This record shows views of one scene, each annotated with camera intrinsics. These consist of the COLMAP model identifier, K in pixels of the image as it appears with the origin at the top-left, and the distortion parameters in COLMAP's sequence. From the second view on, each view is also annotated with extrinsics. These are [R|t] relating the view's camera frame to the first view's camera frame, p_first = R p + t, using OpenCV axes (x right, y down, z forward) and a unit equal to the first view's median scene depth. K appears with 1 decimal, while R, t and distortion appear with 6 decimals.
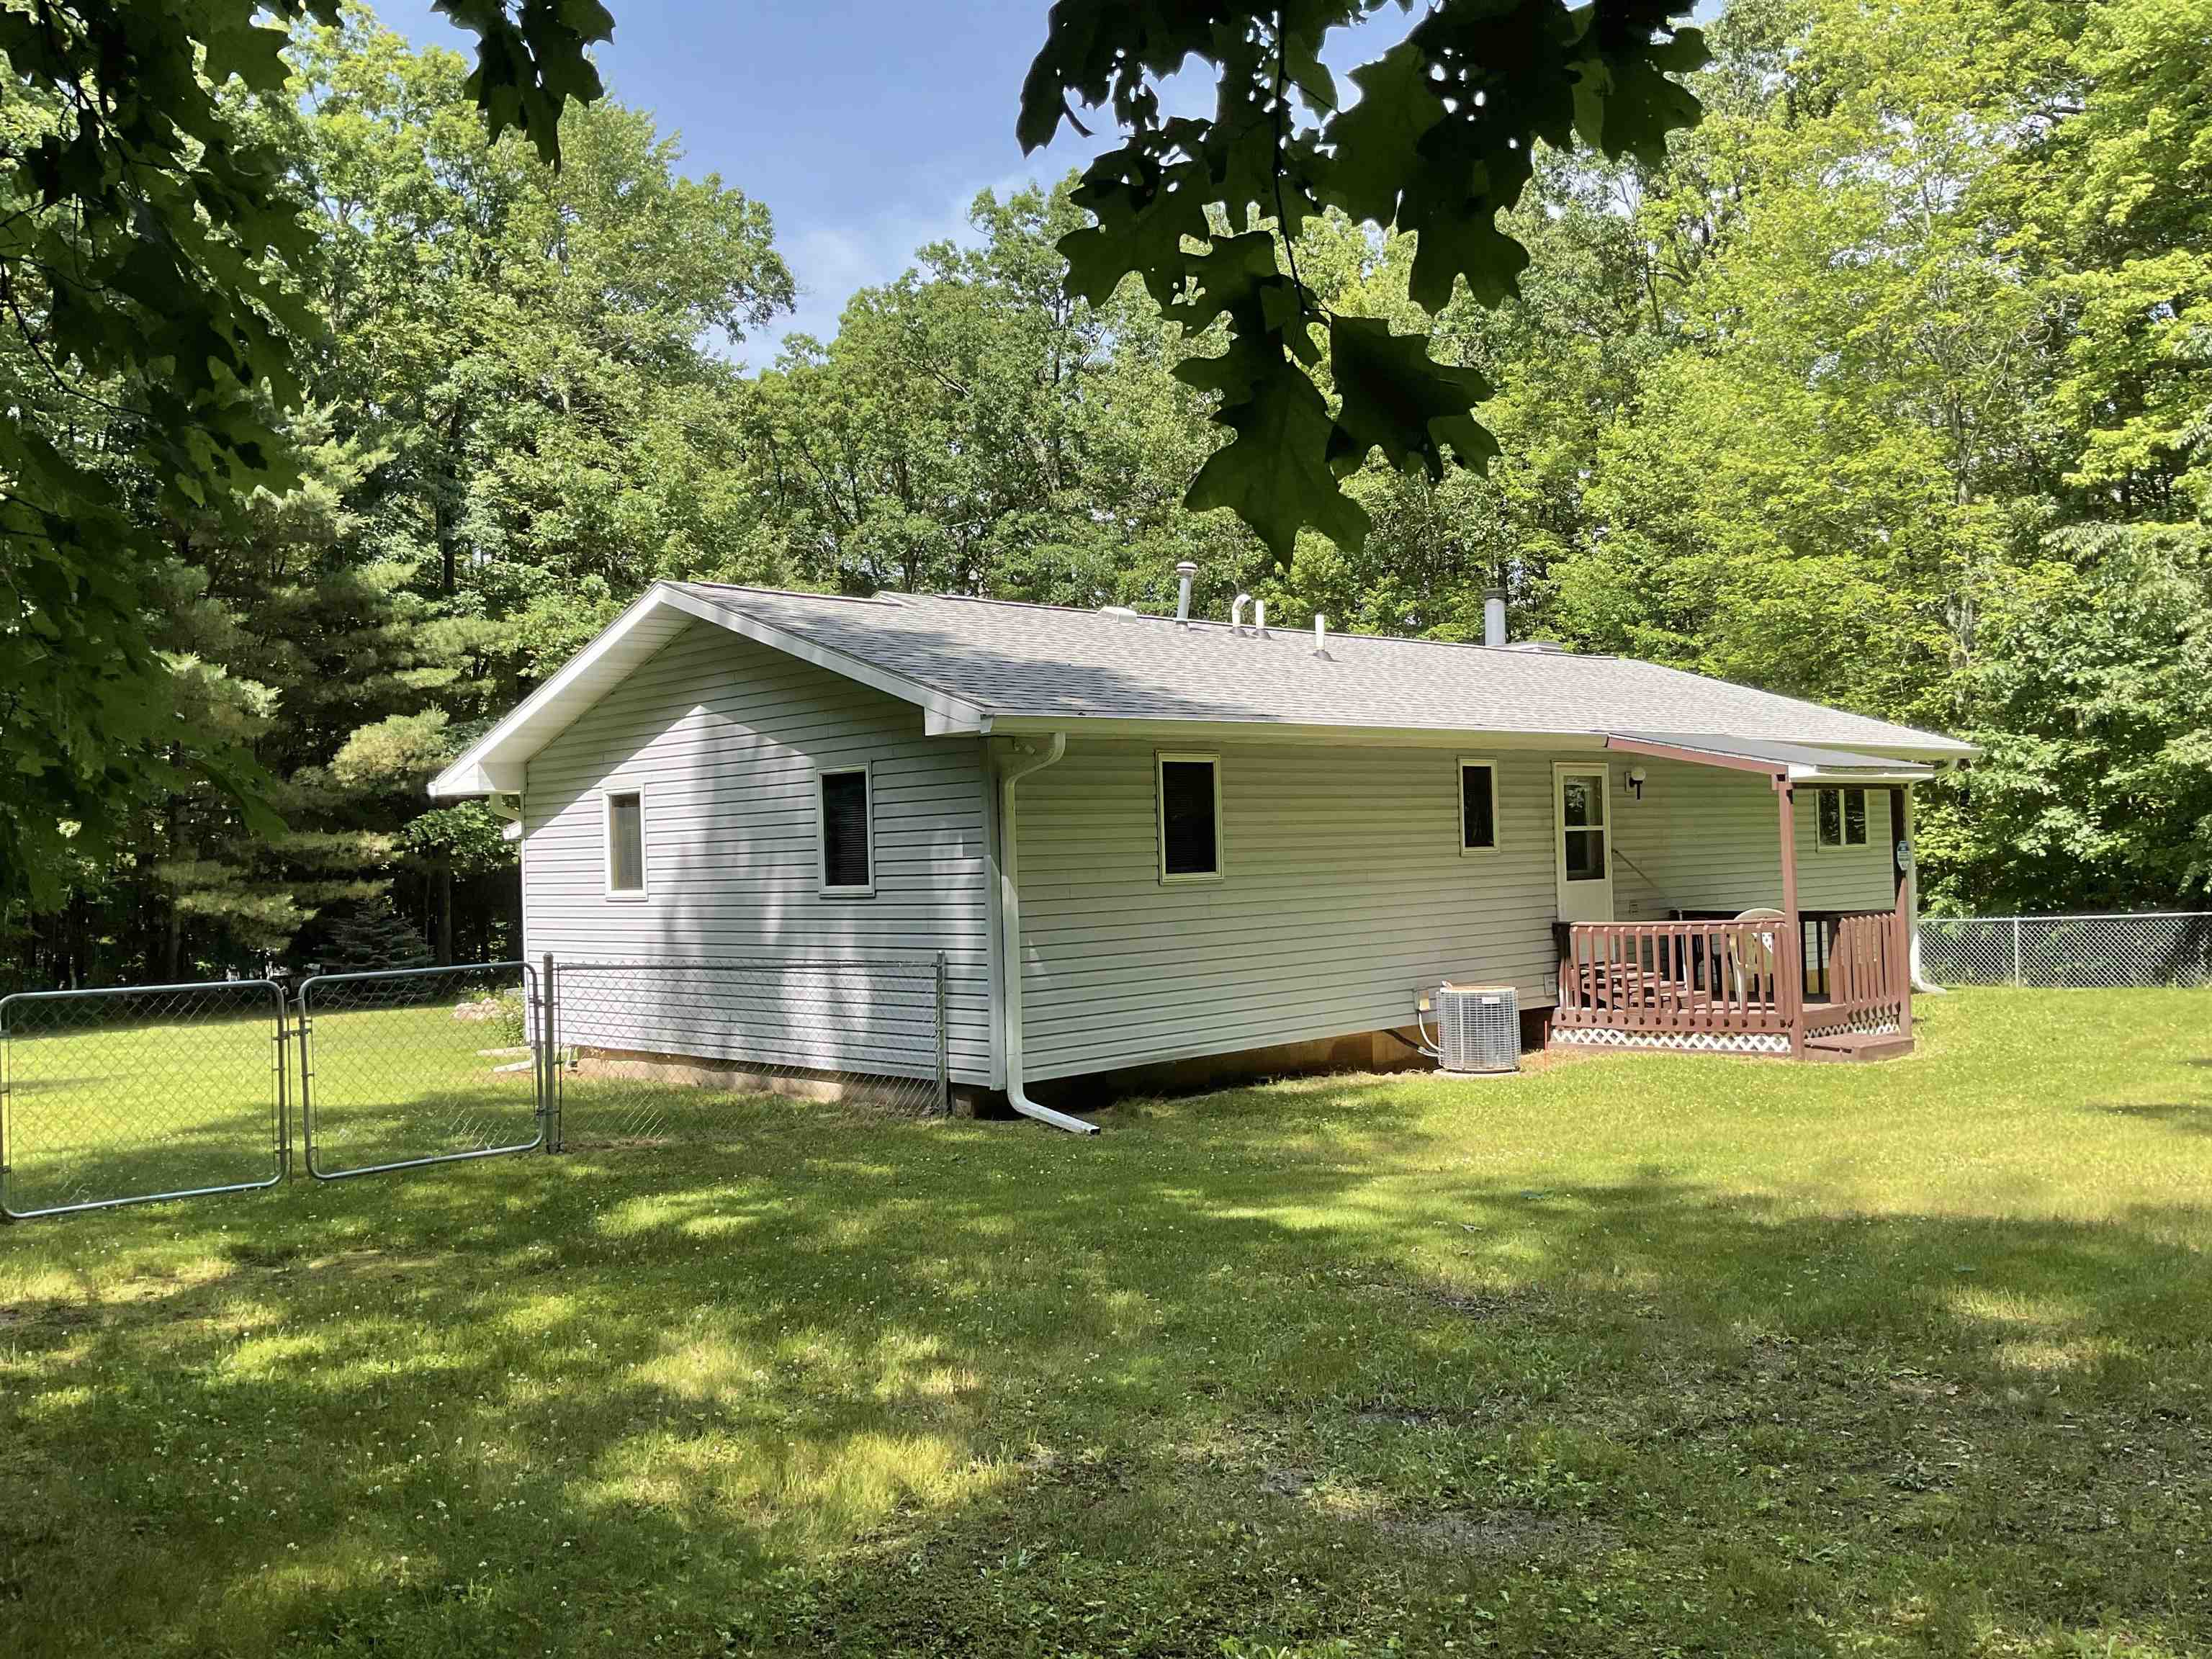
lens RADIAL K [[1851.2, 0, 1106.0], [0, 1851.2, 829.5], [0, 0, 1]] dist [0.020543, -0.038581]
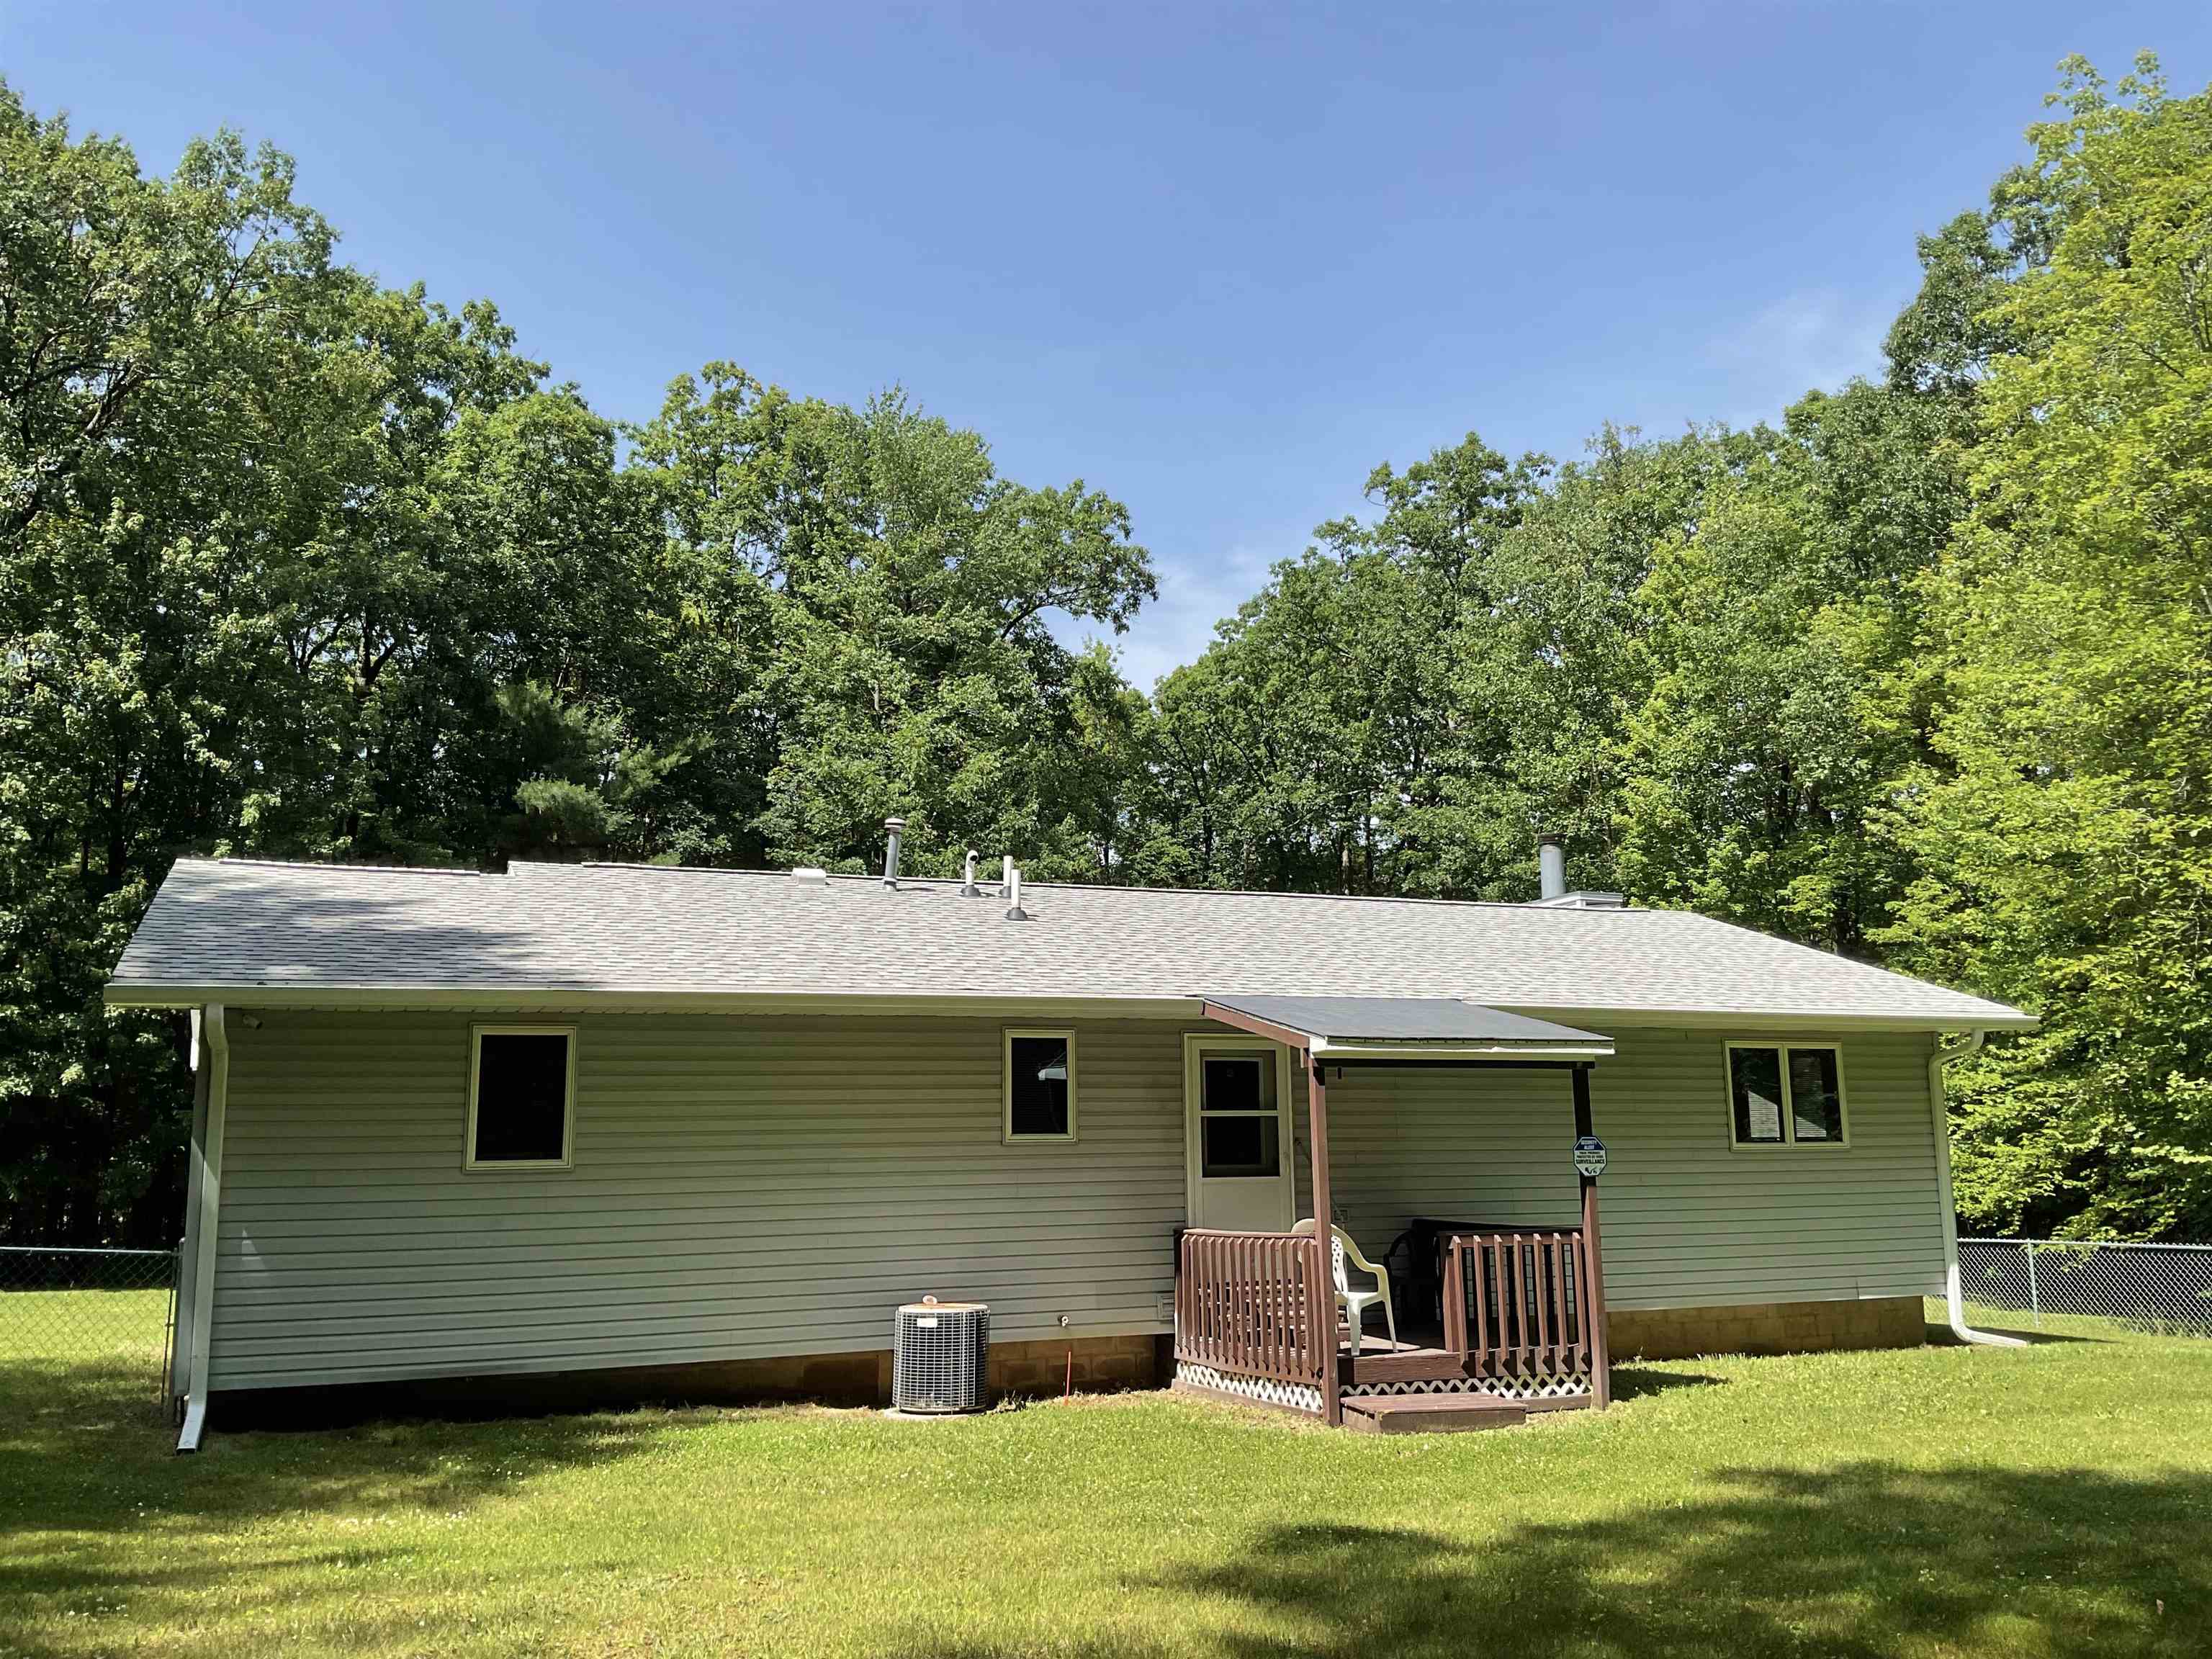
lens RADIAL K [[1822.8, 0, 1106.0], [0, 1822.8, 829.5], [0, 0, 1]] dist [0.005525, -0.002958]
pose [[0.929861, -0.045424, -0.365096, 0.301546], [-0.009290, 0.989134, -0.146725, -0.003751], [0.367793, 0.139825, 0.919335, 0.125608]]
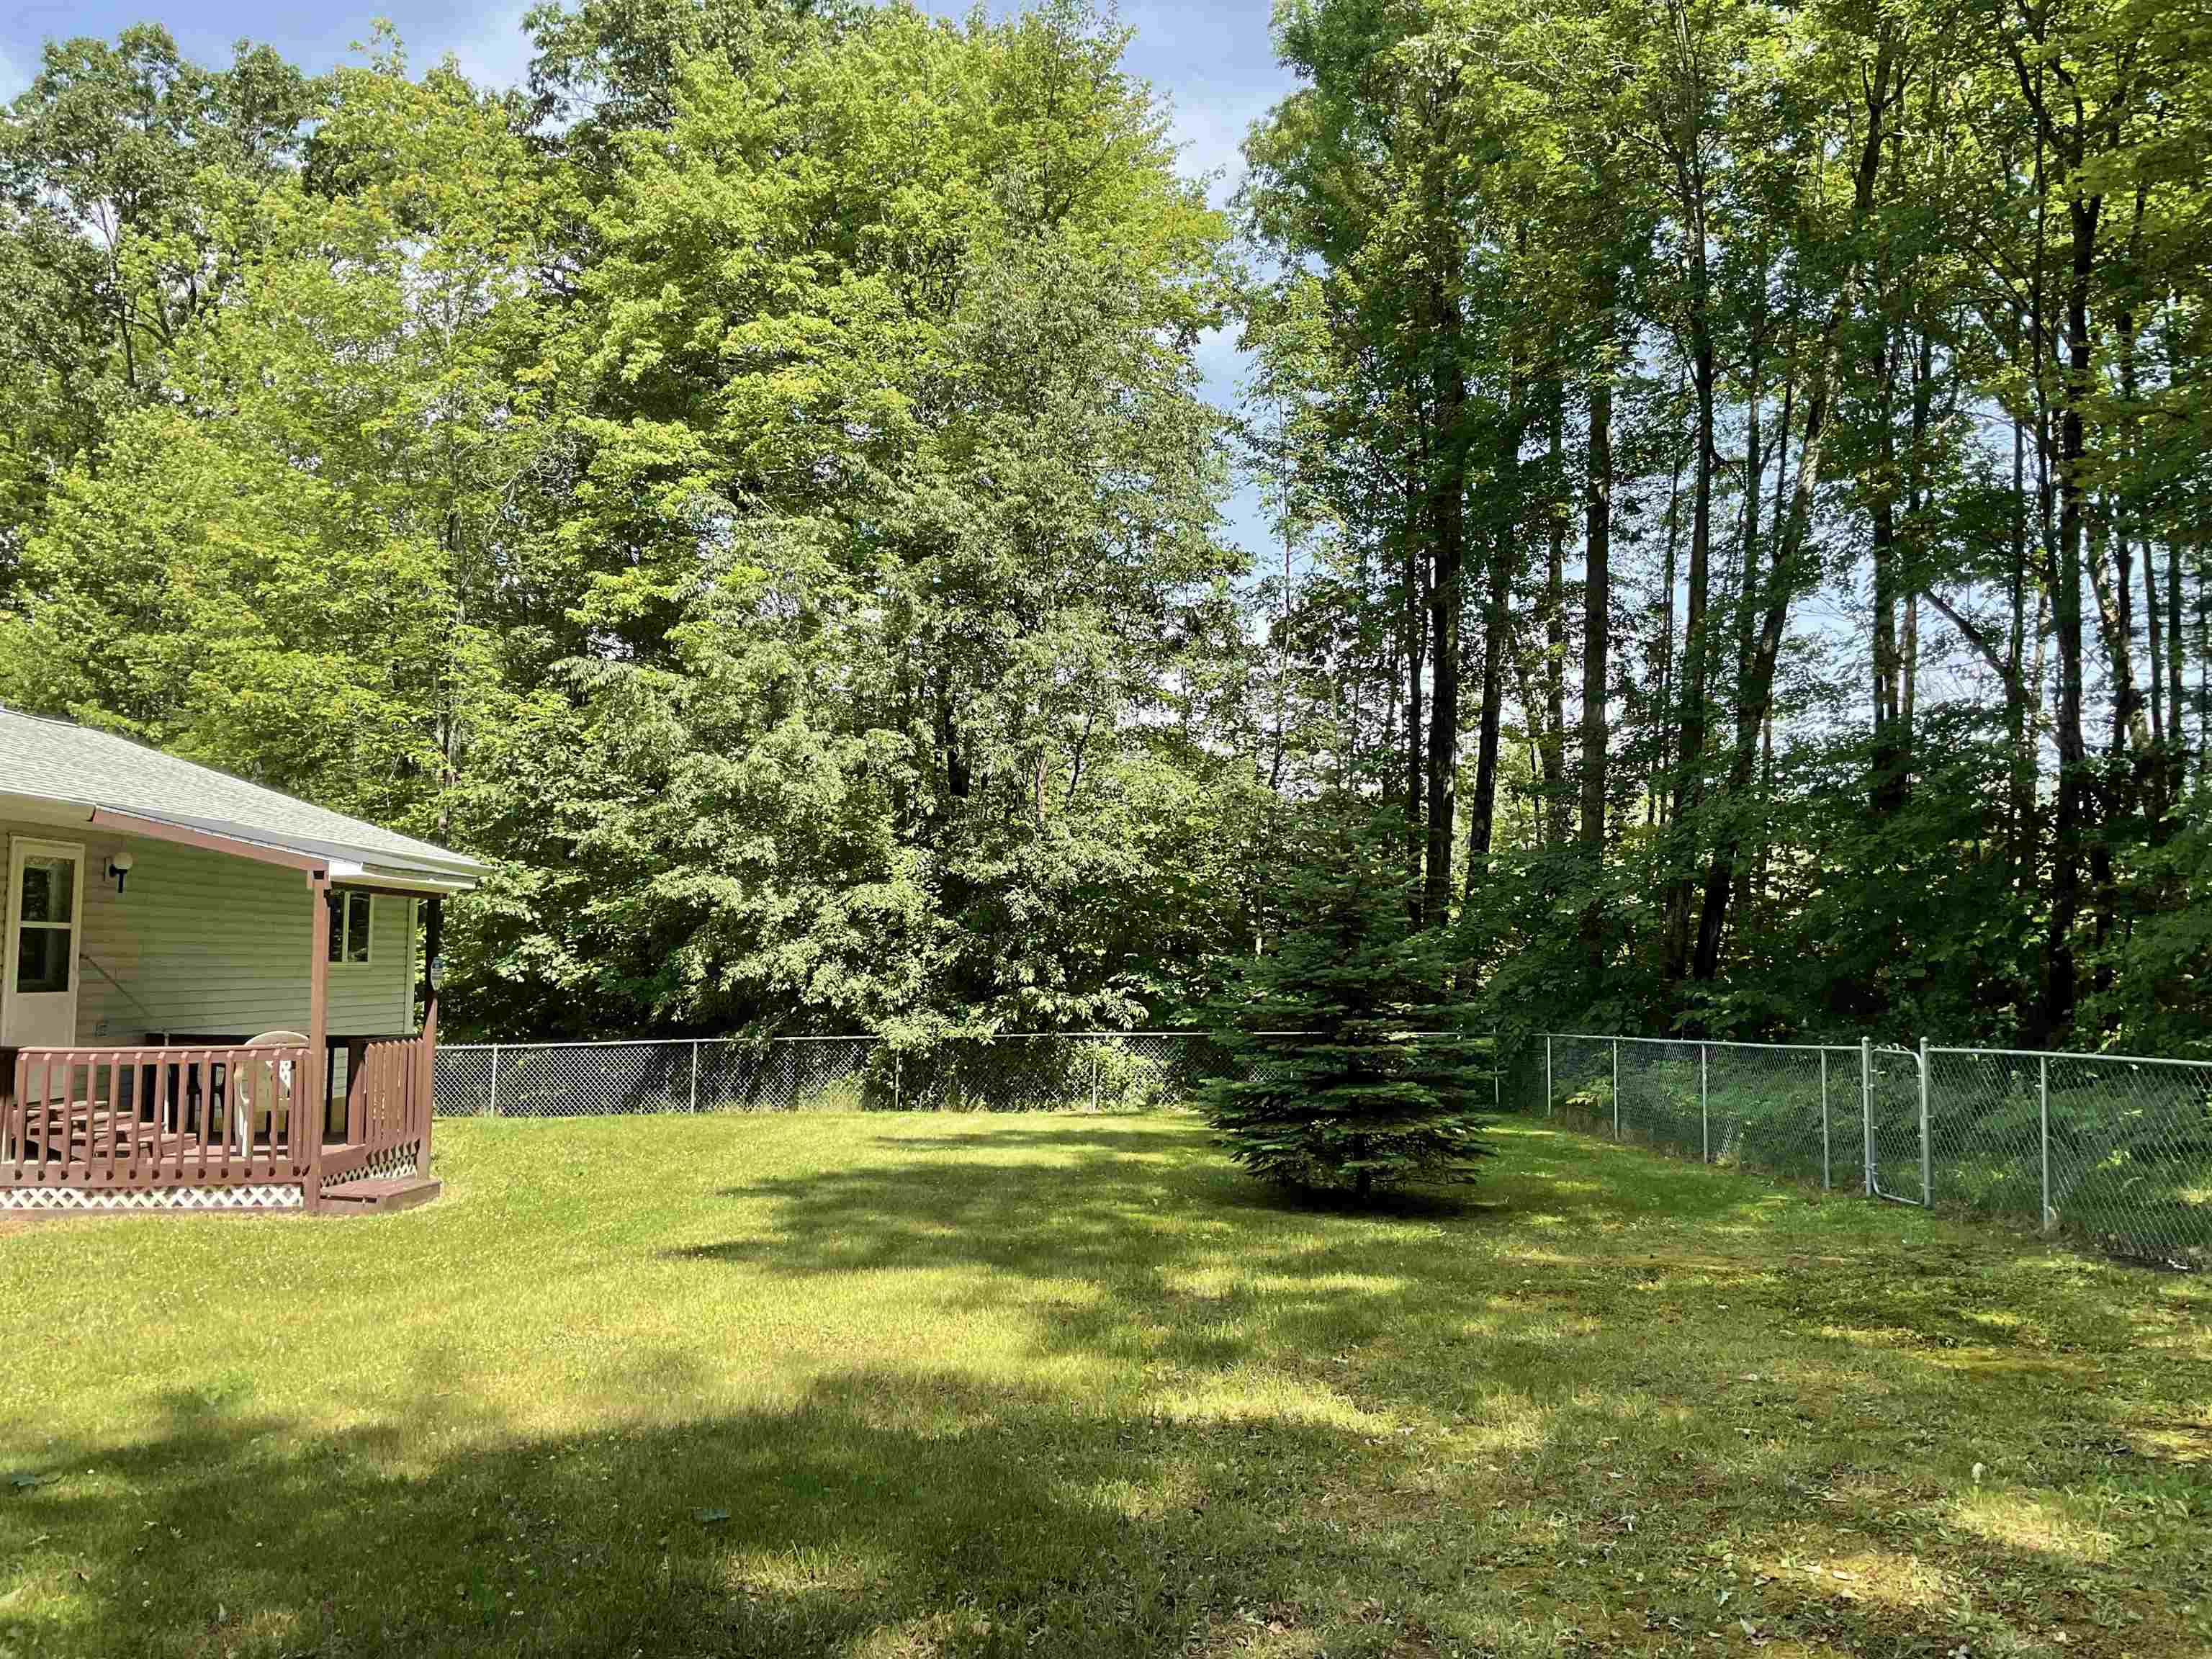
lens RADIAL K [[1843.6, 0, 1106.0], [0, 1843.6, 829.5], [0, 0, 1]] dist [0.077777, -0.127185]
pose [[0.694249, 0.089497, 0.714149, 0.003575], [-0.040831, 0.995538, -0.085068, 0.004498], [-0.718575, 0.029899, 0.694806, 0.081808]]
